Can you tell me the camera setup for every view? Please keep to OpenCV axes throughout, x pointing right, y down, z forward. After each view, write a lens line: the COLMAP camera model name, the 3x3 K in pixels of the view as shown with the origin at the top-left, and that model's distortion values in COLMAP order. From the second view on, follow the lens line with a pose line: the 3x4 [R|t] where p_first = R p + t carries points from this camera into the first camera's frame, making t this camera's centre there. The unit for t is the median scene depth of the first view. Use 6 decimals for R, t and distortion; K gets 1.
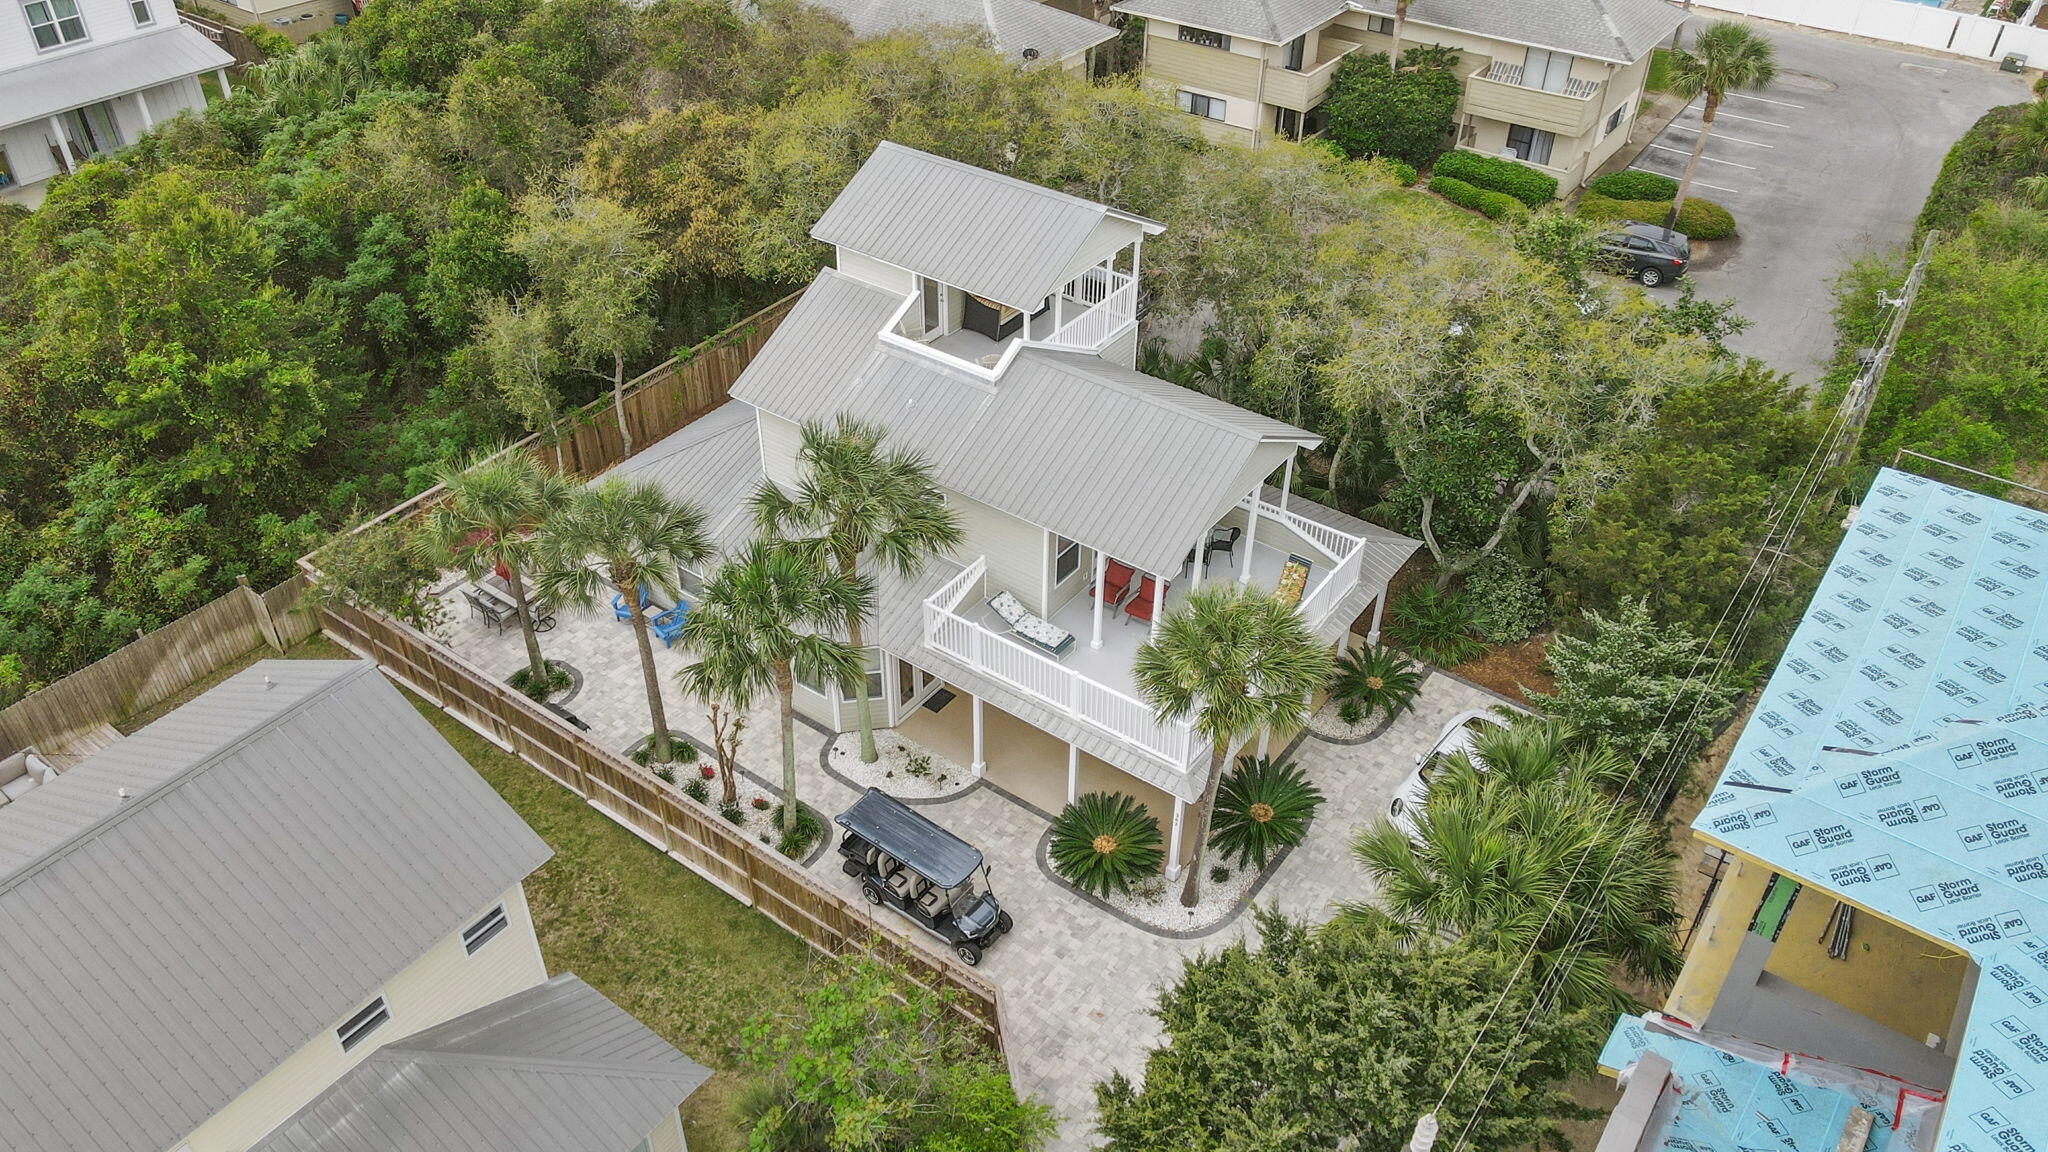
lens RADIAL K [[1518.2, 0, 1024.0], [0, 1518.2, 576.0], [0, 0, 1]] dist [0.002534, 0.000654]
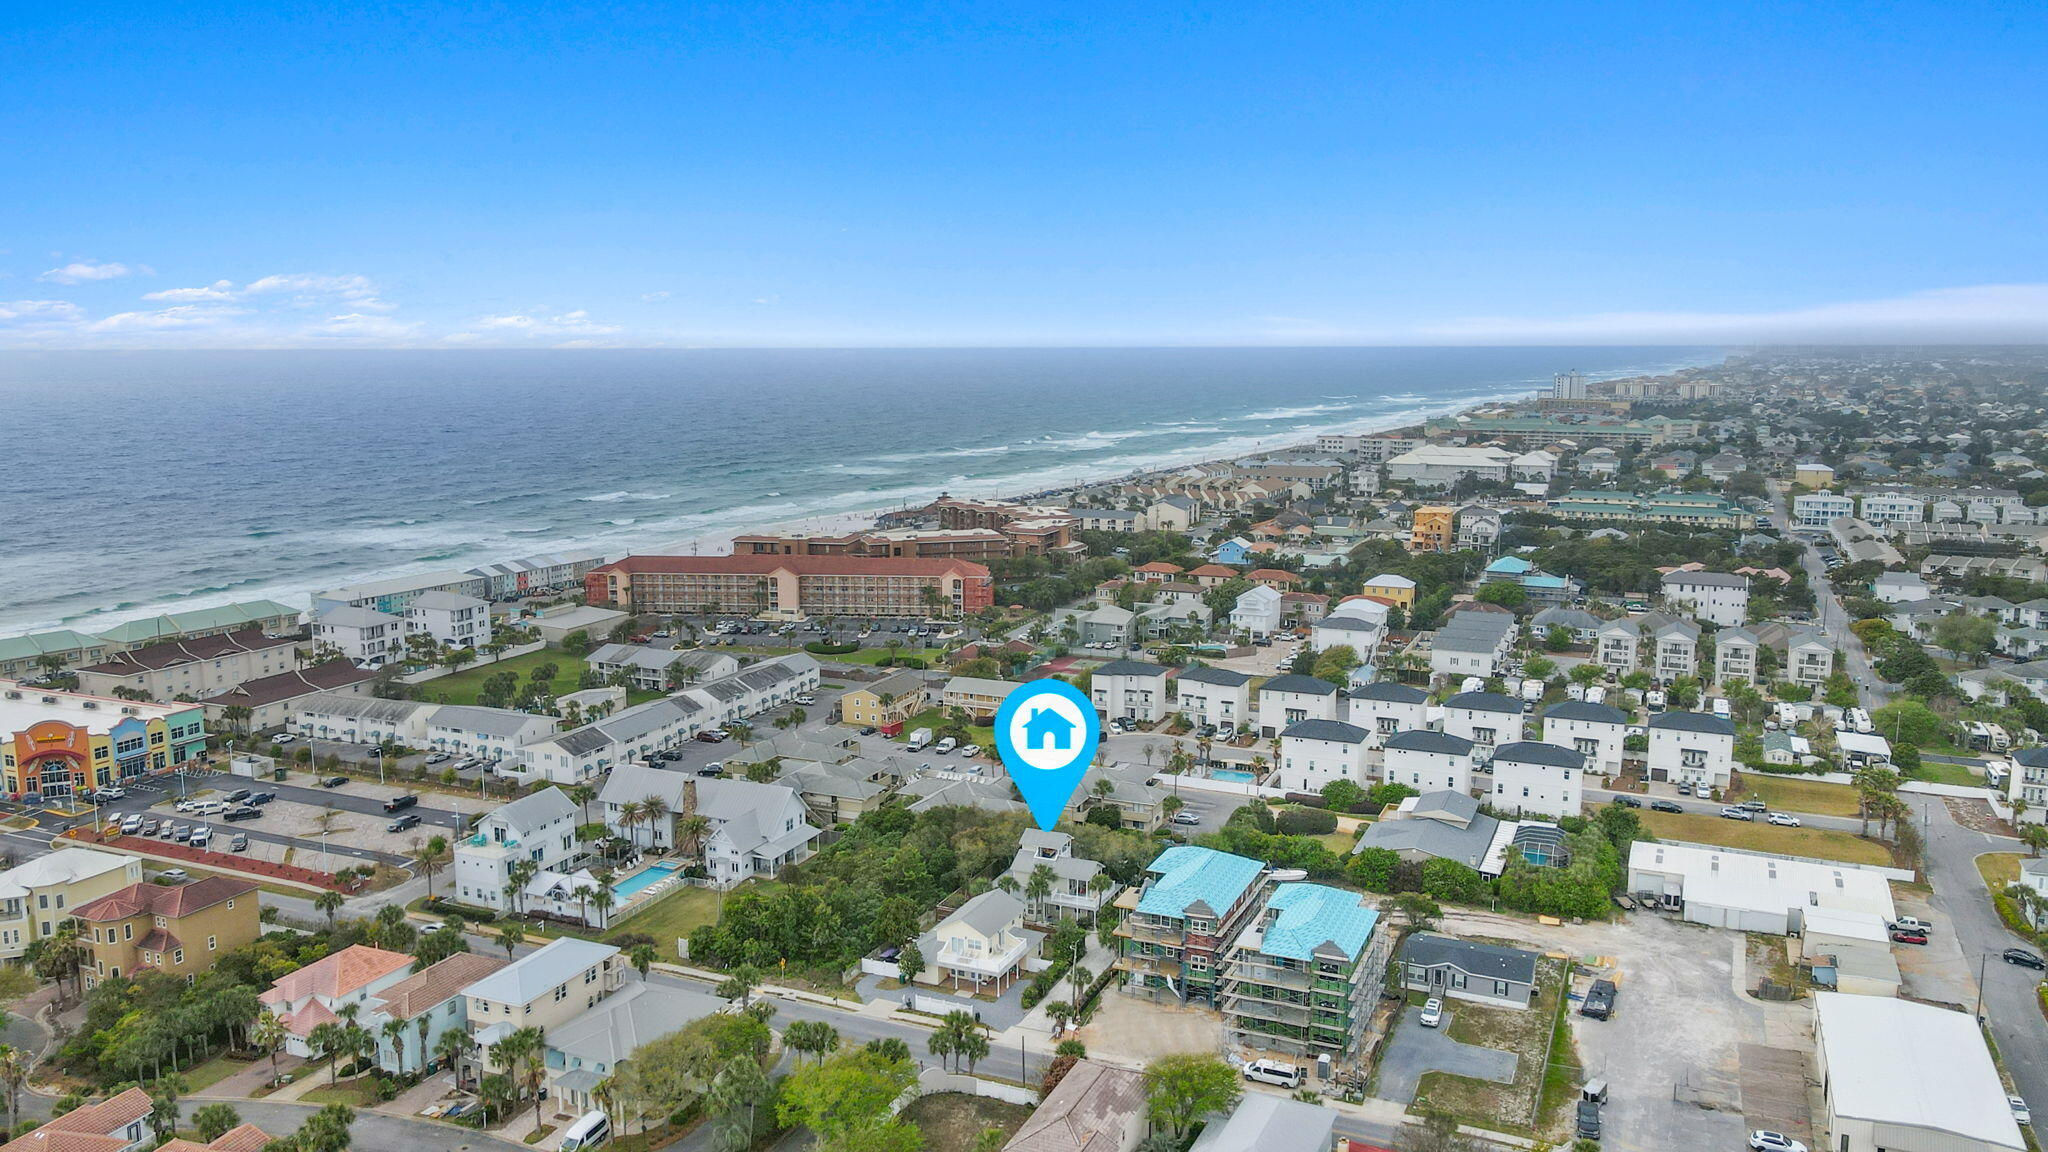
lens RADIAL K [[1518.2, 0, 1024.0], [0, 1518.2, 576.0], [0, 0, 1]] dist [0.002534, 0.000654]
pose [[0.976802, -0.049786, 0.208276, -1.272931], [0.141865, 0.879003, -0.455223, 1.537785], [-0.160412, 0.474210, 0.865675, -4.564049]]
